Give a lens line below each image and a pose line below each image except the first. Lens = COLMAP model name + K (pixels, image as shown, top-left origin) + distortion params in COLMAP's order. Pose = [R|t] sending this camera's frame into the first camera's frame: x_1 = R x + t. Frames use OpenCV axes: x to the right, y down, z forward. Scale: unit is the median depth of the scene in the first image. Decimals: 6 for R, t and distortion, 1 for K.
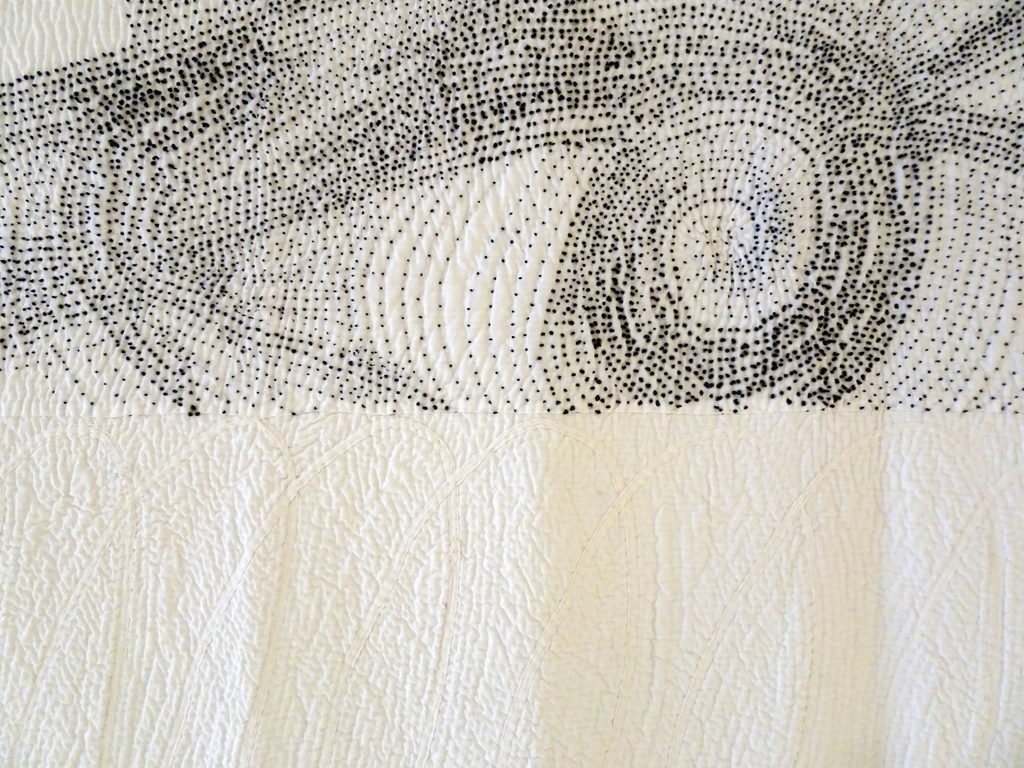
lens RADIAL K [[712.1, 0, 510.4], [0, 712.1, 379.9], [0, 0, 1]] dist [-0.037357, -0.000784]
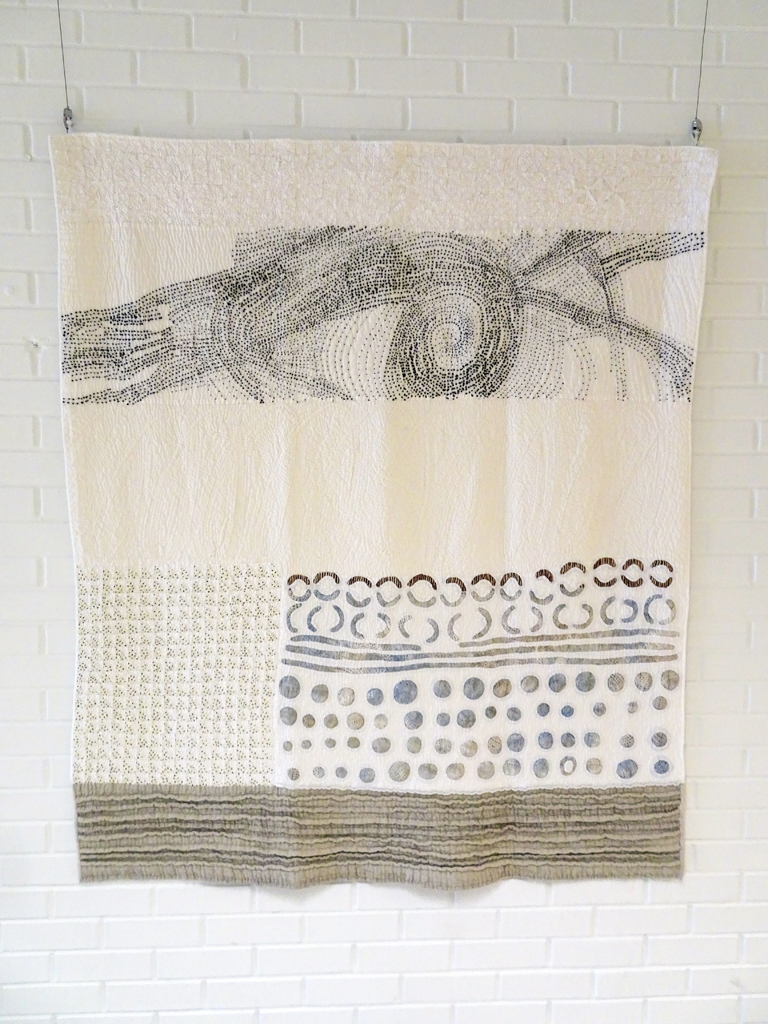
lens RADIAL K [[712.1, 0, 381.6], [0, 712.1, 516.0], [0, 0, 1]] dist [-0.037357, -0.000784]
pose [[0.998271, -0.022497, 0.054299, -0.134641], [0.015259, 0.991369, 0.130213, 0.133834], [-0.056760, -0.129160, 0.989998, -1.871609]]
